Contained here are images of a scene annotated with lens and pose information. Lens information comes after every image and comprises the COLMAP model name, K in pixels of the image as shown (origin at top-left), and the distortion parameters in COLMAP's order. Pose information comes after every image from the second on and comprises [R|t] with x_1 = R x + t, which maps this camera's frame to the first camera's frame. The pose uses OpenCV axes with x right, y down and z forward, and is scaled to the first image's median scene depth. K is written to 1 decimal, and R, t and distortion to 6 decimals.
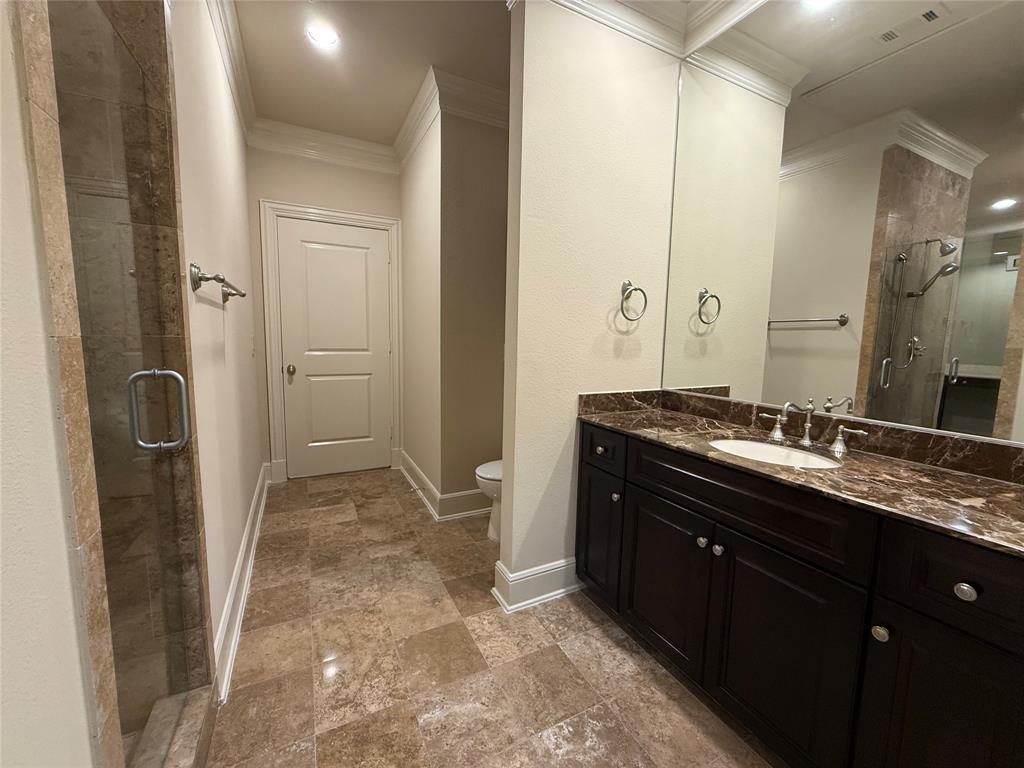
lens RADIAL K [[412.2, 0, 510.6], [0, 412.2, 378.8], [0, 0, 1]] dist [0.002250, 0.000252]
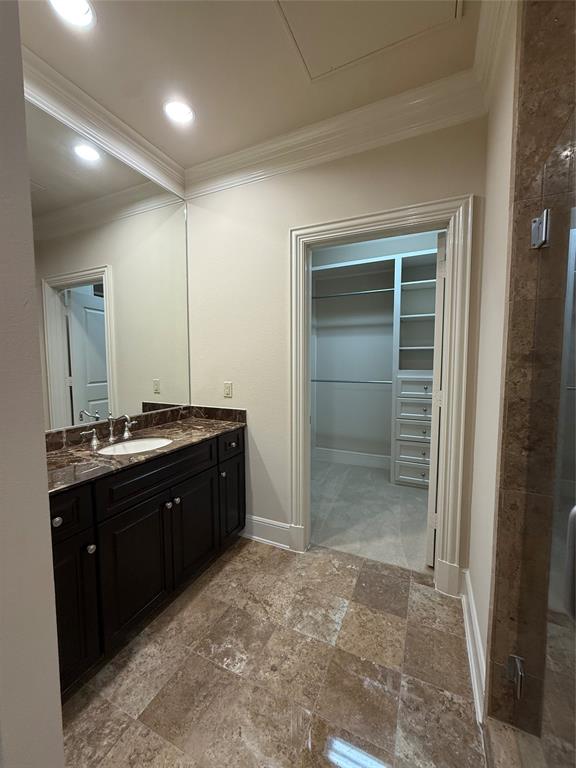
lens RADIAL K [[309.1, 0, 287.9], [0, 309.1, 383.9], [0, 0, 1]] dist [0.002250, 0.000252]
pose [[-0.617319, -0.076050, 0.783028, -0.691084], [0.074785, 0.985137, 0.154638, -0.209077], [-0.783150, 0.154019, -0.602456, 1.233138]]
